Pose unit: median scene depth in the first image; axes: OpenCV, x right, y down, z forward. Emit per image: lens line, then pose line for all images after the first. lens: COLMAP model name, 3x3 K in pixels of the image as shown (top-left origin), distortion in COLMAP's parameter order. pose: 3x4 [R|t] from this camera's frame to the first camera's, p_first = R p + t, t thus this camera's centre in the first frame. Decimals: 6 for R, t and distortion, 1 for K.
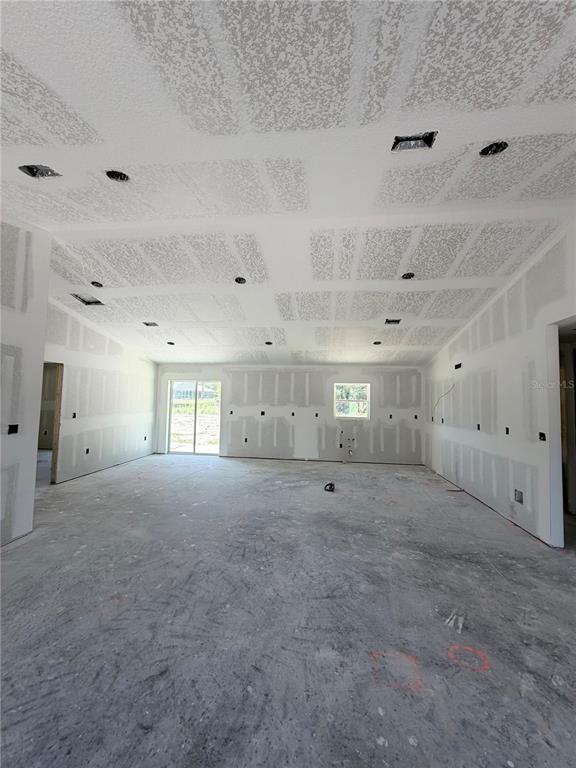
lens RADIAL K [[308.5, 0, 288.0], [0, 308.5, 384.5], [0, 0, 1]] dist [0.000554, -0.000176]
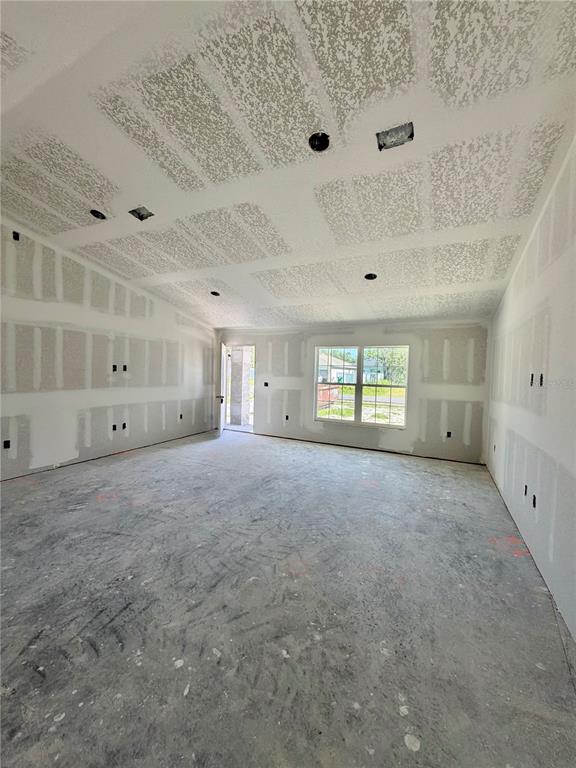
lens RADIAL K [[308.5, 0, 285.6], [0, 308.5, 381.6], [0, 0, 1]] dist [0.000554, -0.000176]
pose [[-0.938198, -0.056424, 0.341469, -0.797954], [-0.060595, 0.998161, -0.001552, 0.089343], [-0.340753, -0.022148, -0.939892, 1.854975]]
